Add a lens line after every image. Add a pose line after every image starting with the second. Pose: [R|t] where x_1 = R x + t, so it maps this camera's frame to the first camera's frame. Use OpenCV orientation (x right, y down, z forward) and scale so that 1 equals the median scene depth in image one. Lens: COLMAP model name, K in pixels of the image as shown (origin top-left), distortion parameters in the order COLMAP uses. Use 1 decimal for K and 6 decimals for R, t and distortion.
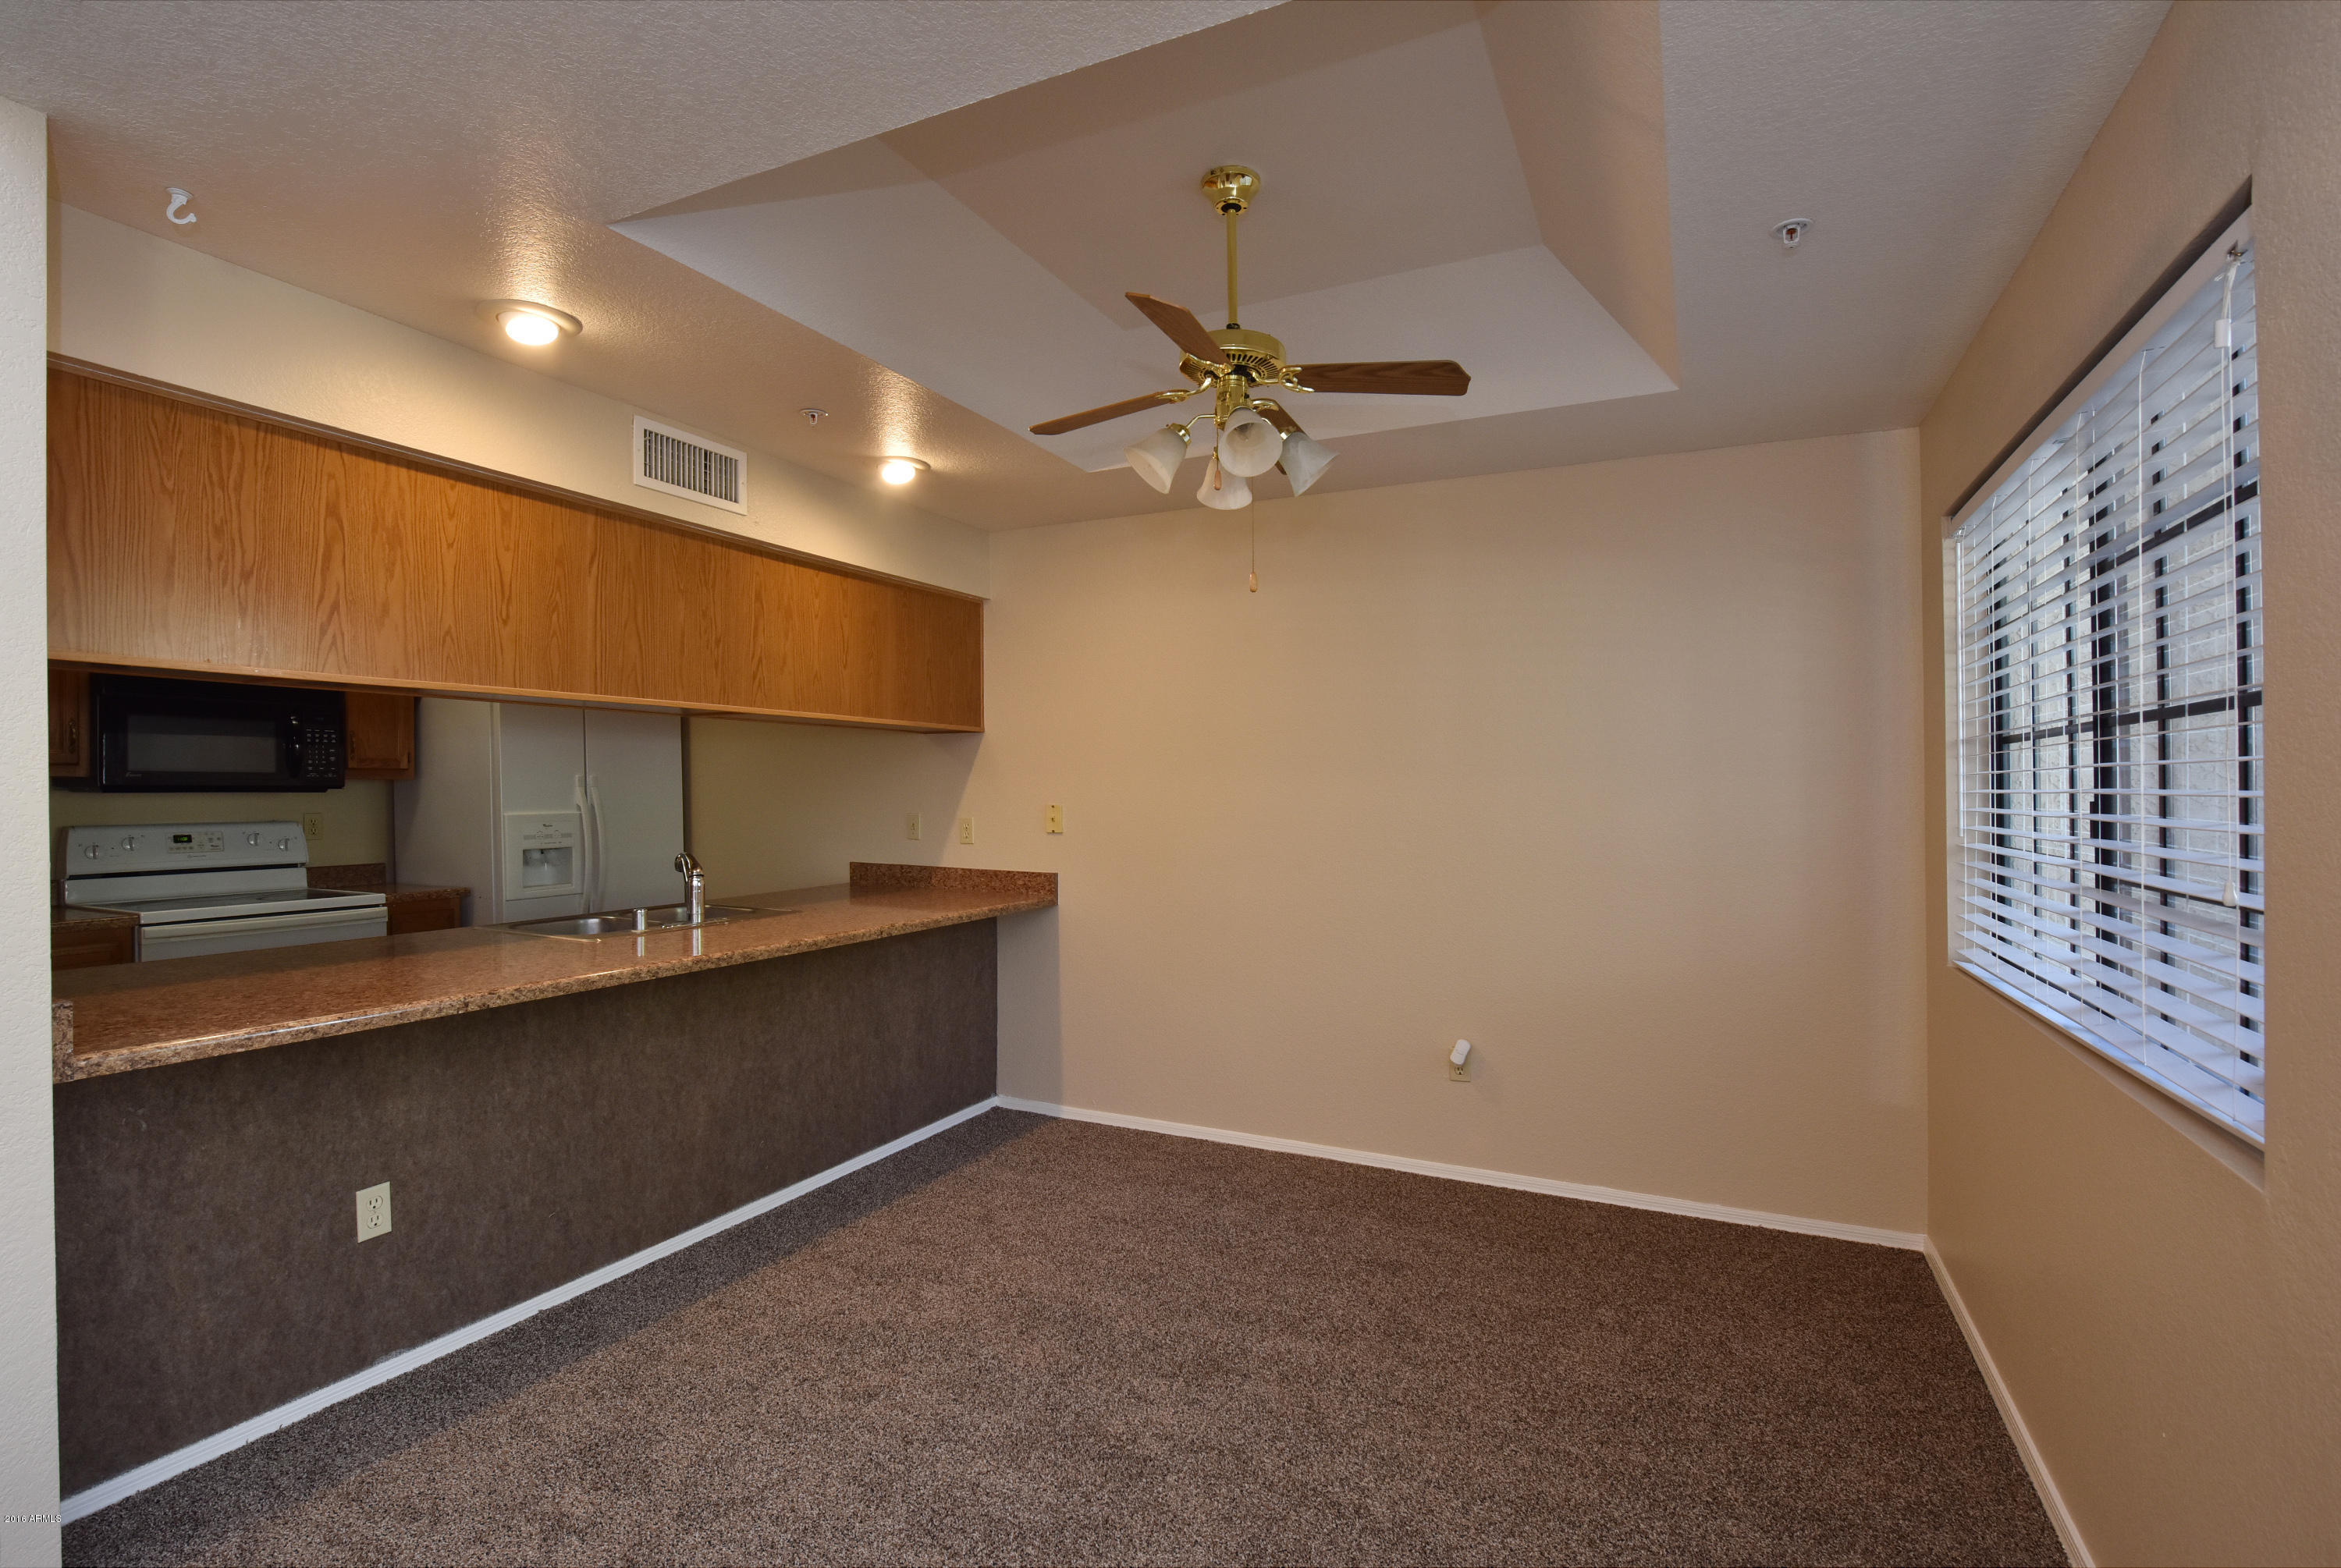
lens RADIAL K [[1122.5, 0, 1172.4], [0, 1122.5, 787.1], [0, 0, 1]] dist [-0.004022, -0.000514]
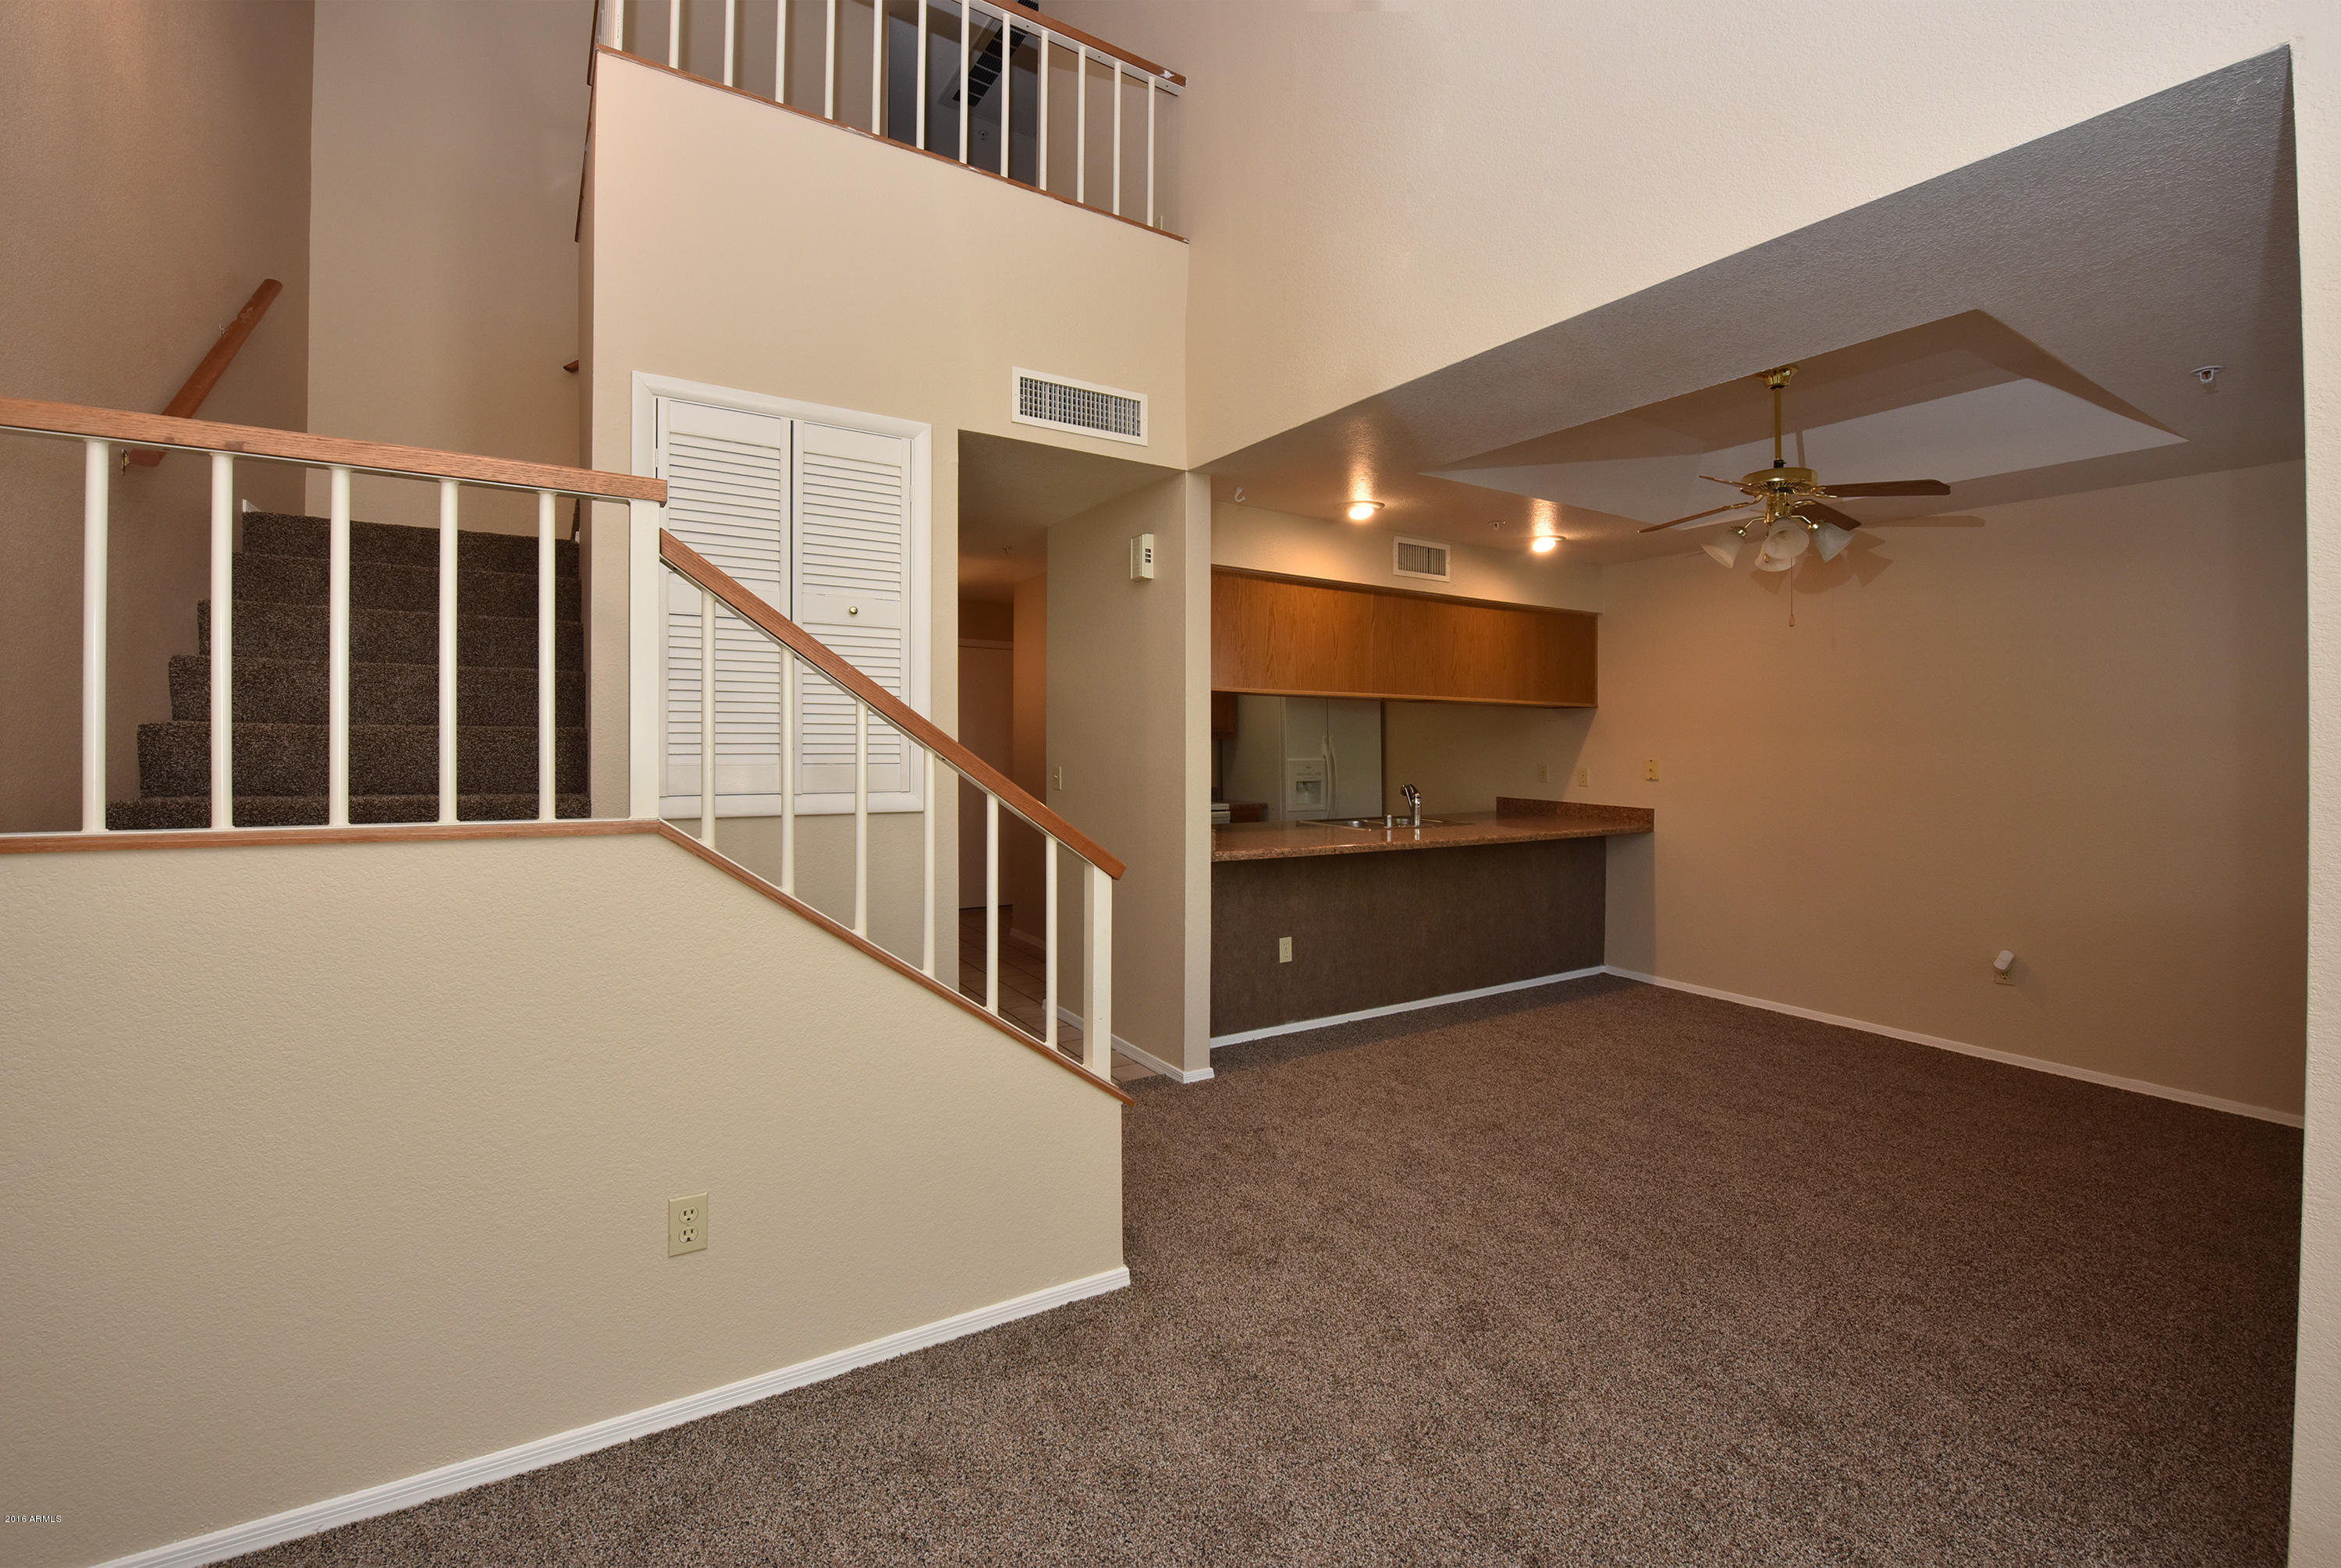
lens RADIAL K [[973.7, 0, 1165.9], [0, 973.7, 746.3], [0, 0, 1]] dist [-0.015240, -0.002063]
pose [[0.843617, 0.009217, -0.536867, 0.043355], [-0.008031, 0.999957, 0.004549, -0.001634], [0.536886, 0.000474, 0.843655, -0.458008]]
